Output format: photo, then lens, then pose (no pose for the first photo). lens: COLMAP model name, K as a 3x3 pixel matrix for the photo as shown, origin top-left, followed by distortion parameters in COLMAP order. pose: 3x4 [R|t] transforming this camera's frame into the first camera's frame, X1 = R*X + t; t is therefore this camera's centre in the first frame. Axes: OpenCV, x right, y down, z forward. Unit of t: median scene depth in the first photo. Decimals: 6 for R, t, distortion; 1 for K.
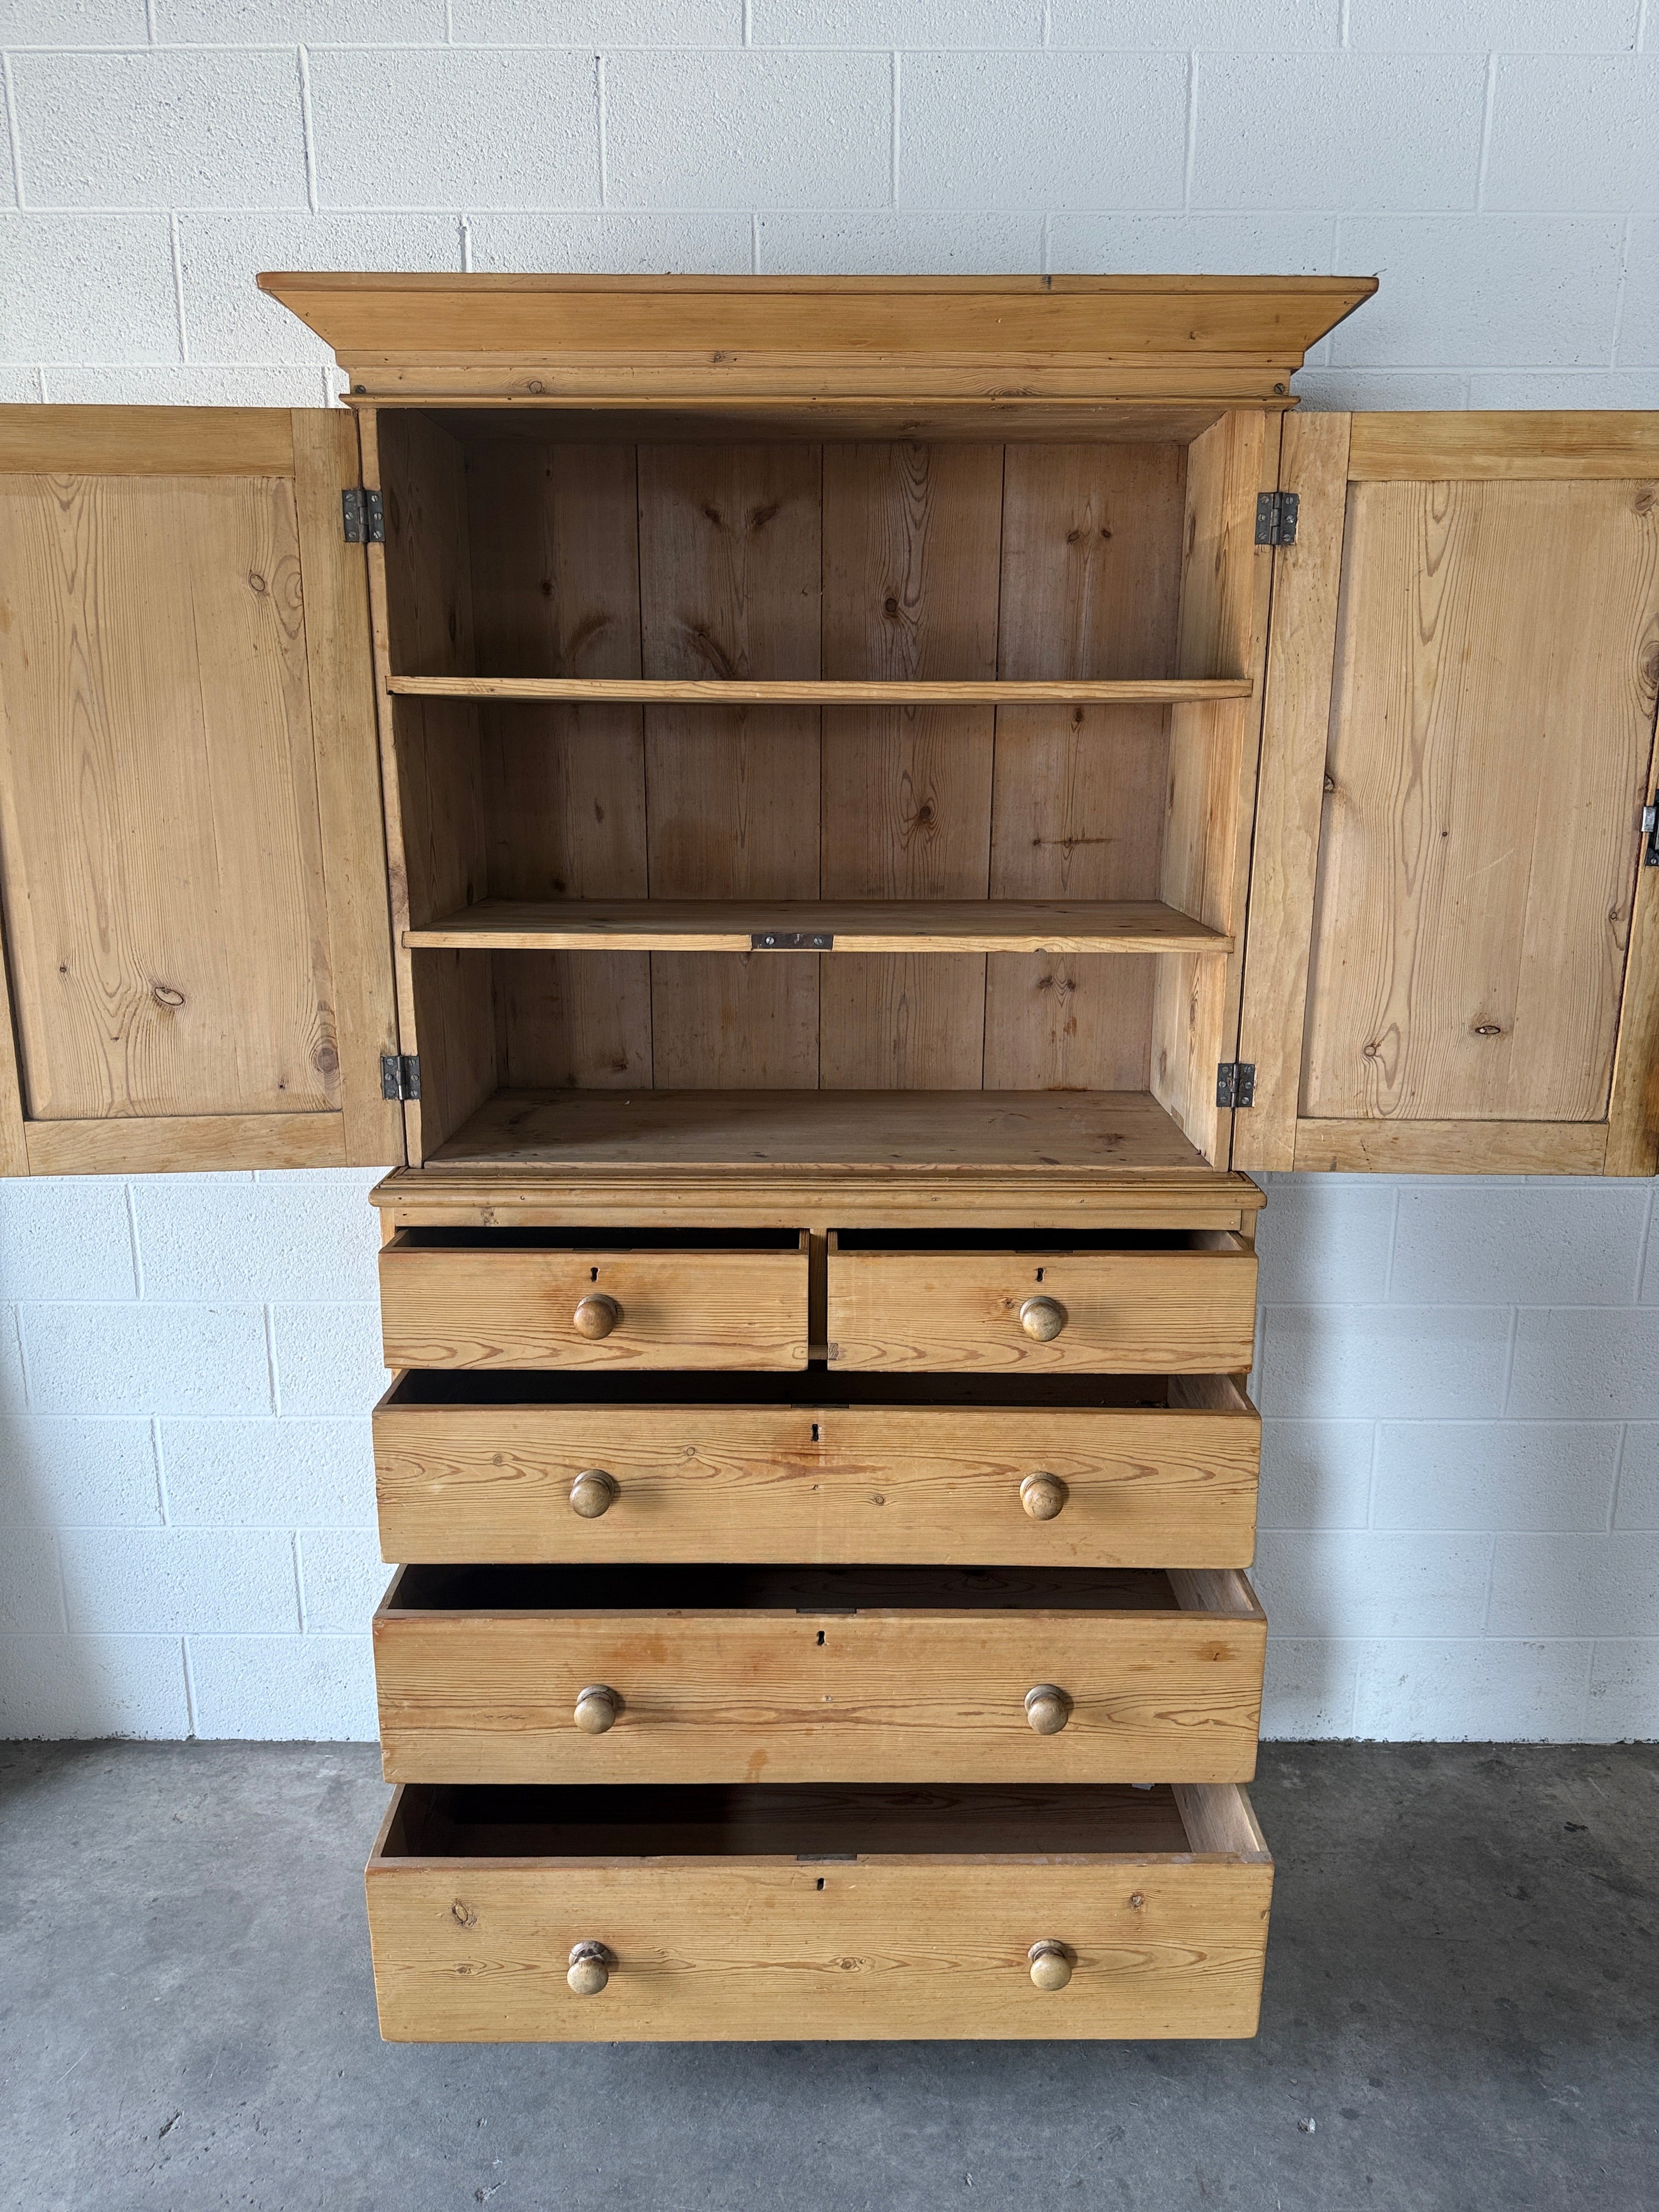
lens RADIAL K [[1590.4, 0, 841.4], [0, 1590.4, 1115.0], [0, 0, 1]] dist [0.022465, -0.030147]
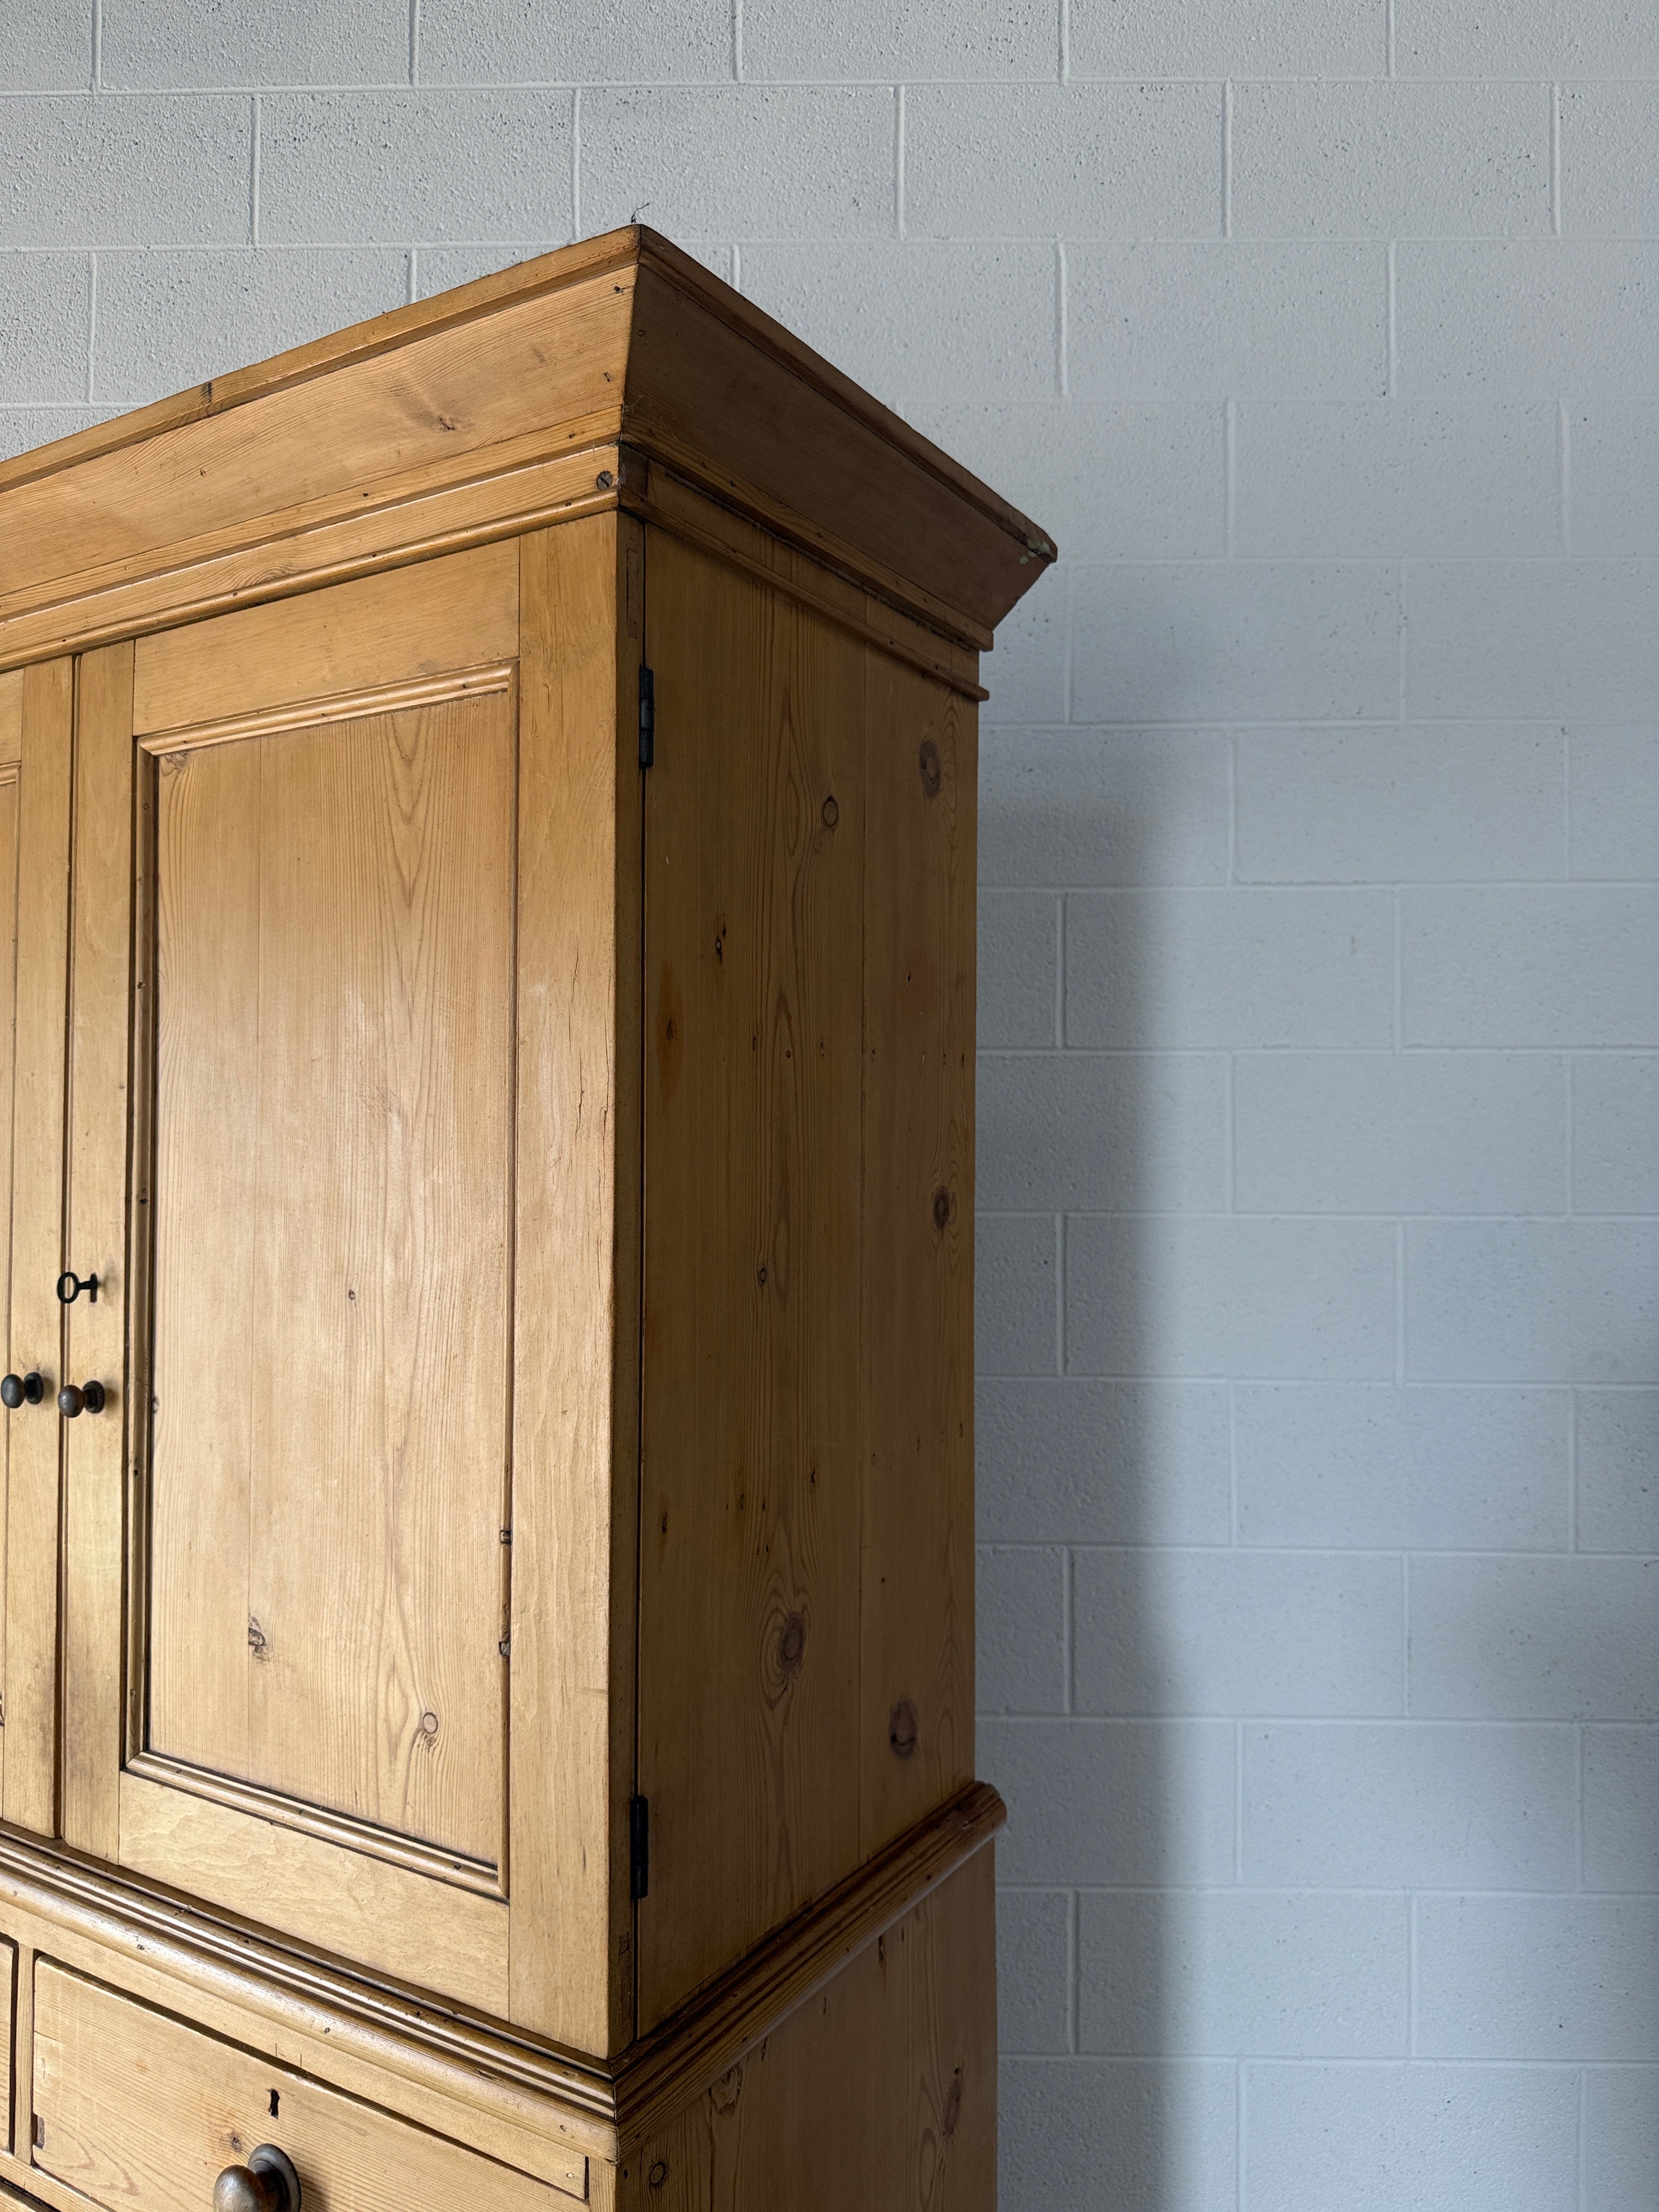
lens RADIAL K [[1590.4, 0, 831.9], [0, 1590.4, 1095.6], [0, 0, 1]] dist [0.022465, -0.030147]
pose [[0.999587, 0.002381, -0.028640, 0.214391], [-0.009922, 0.963871, -0.266185, -0.044075], [0.026971, 0.266359, 0.963496, 0.232167]]
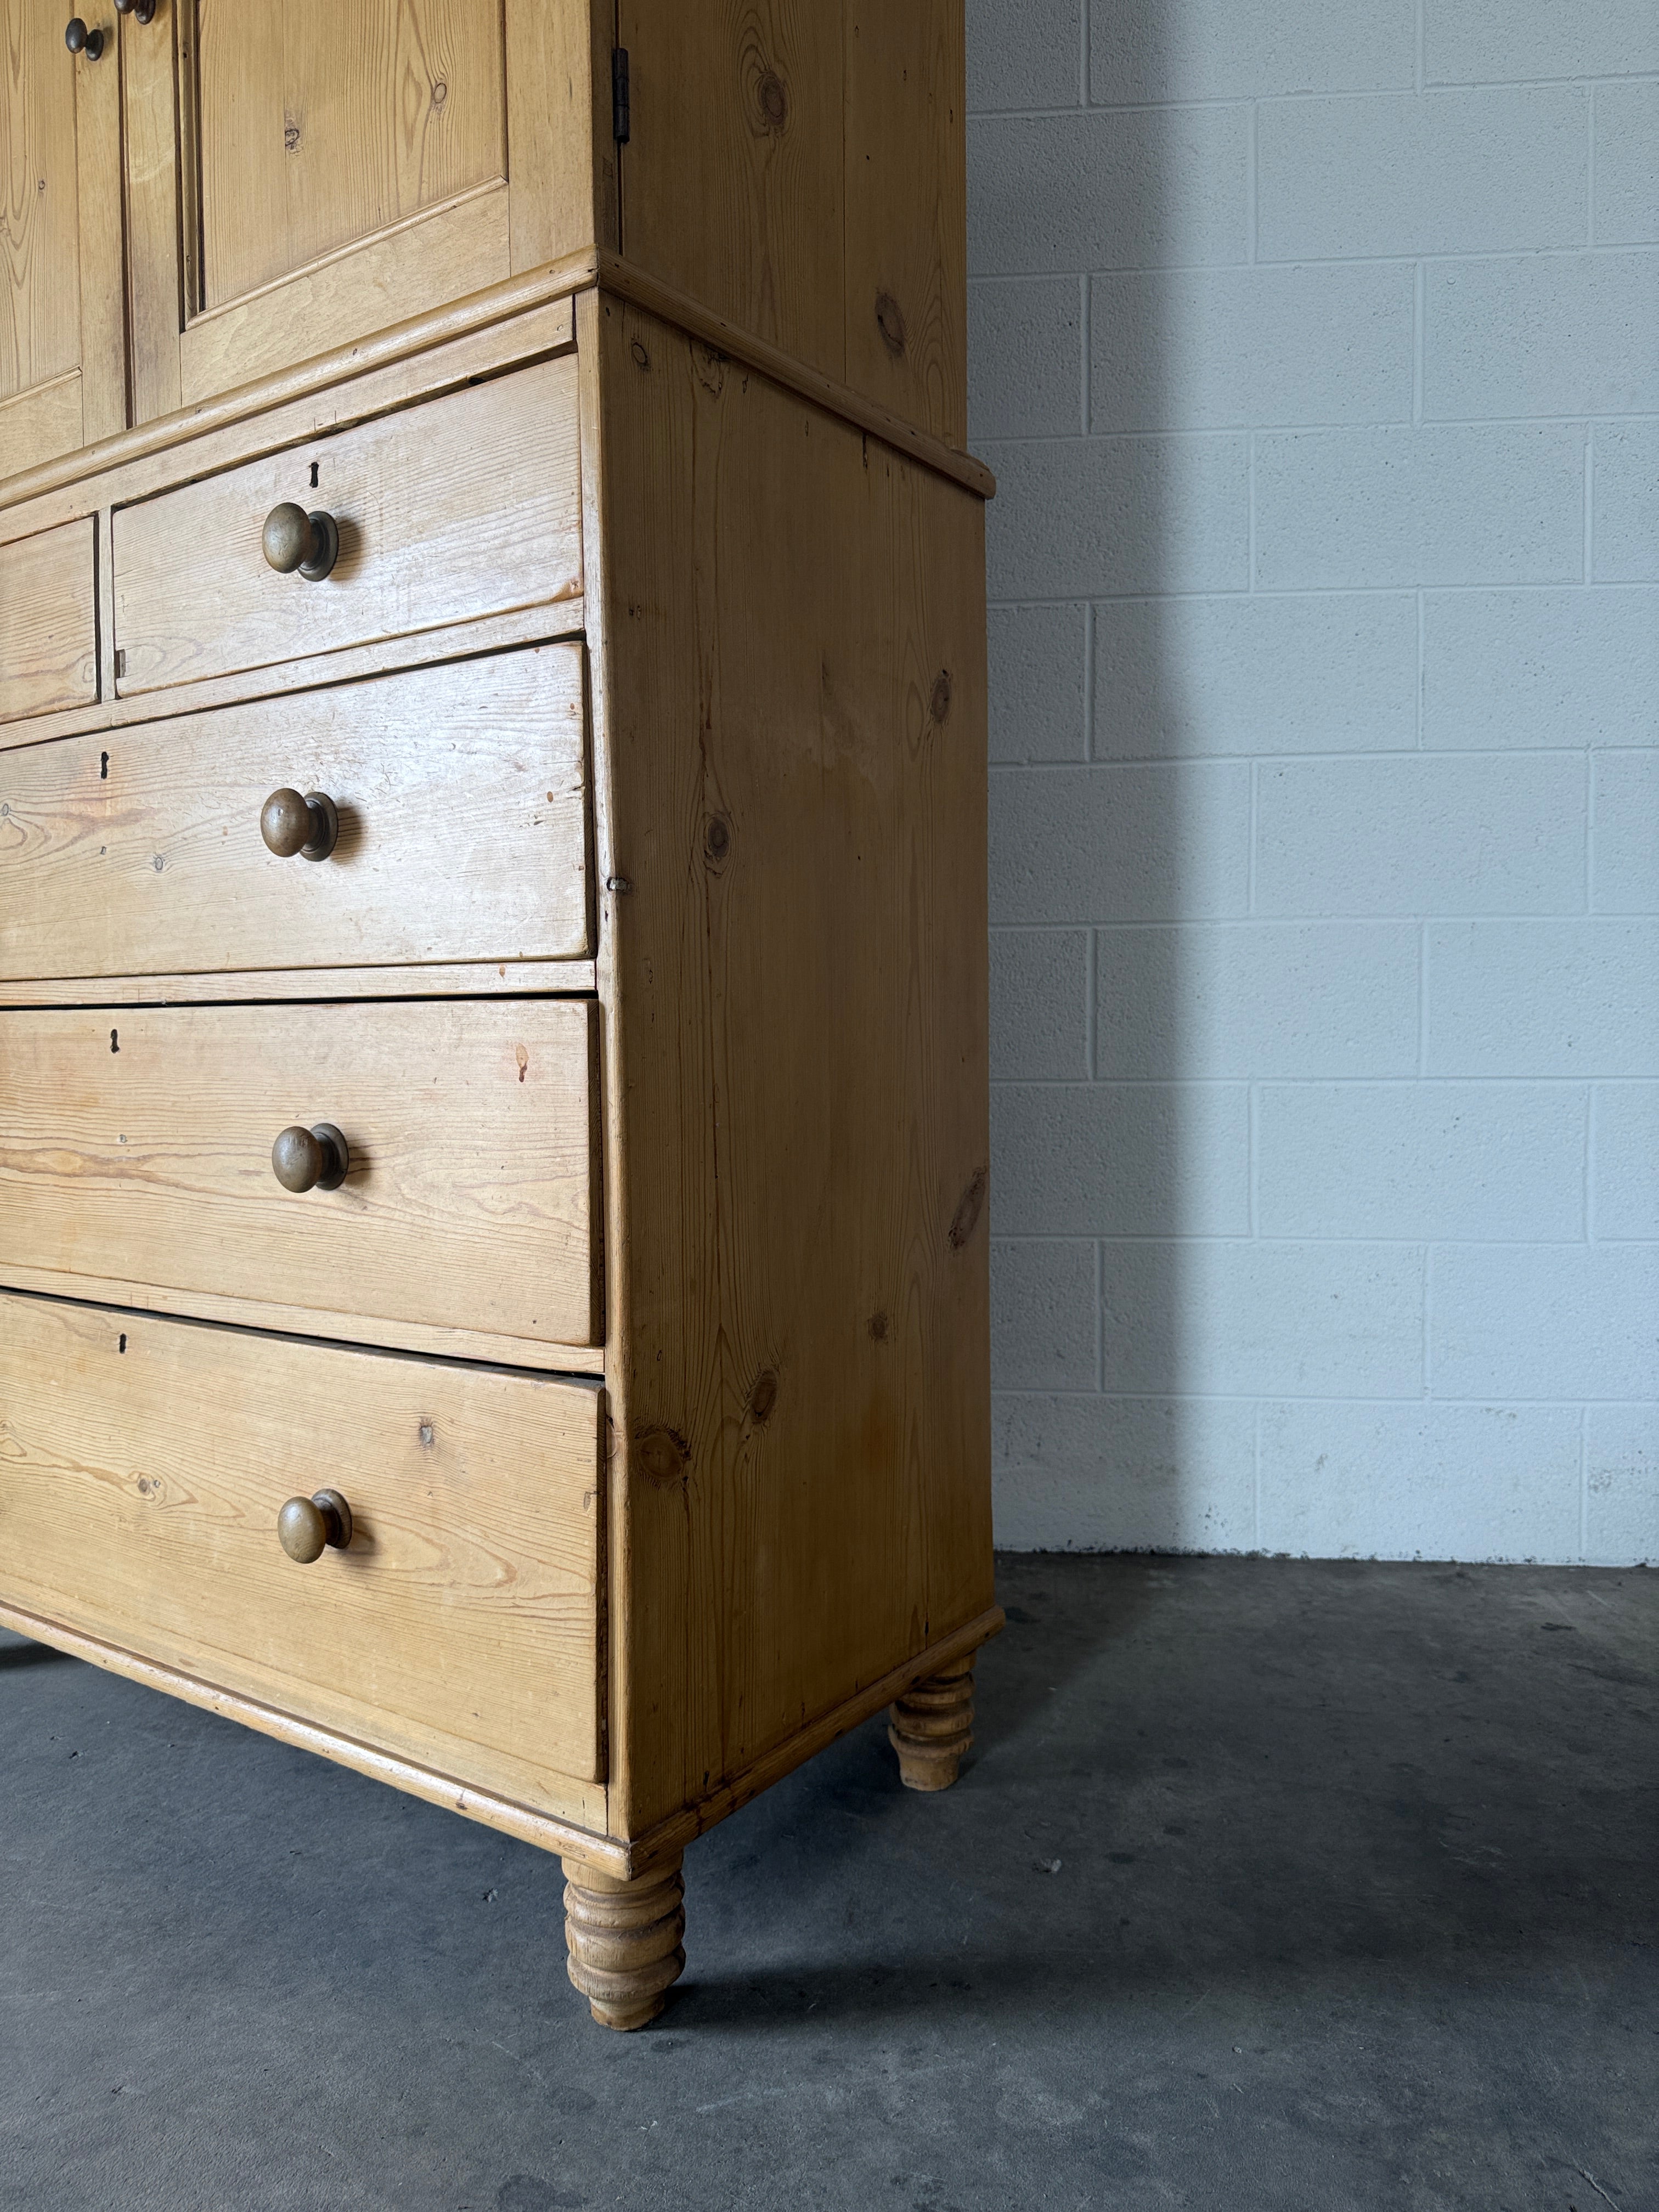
lens RADIAL K [[1590.4, 0, 833.2], [0, 1590.4, 1118.0], [0, 0, 1]] dist [0.022465, -0.030147]
pose [[0.995731, -0.007104, -0.092026, 0.257050], [-0.010896, 0.981016, -0.193618, 0.447186], [0.091655, 0.193794, 0.976751, 0.301644]]
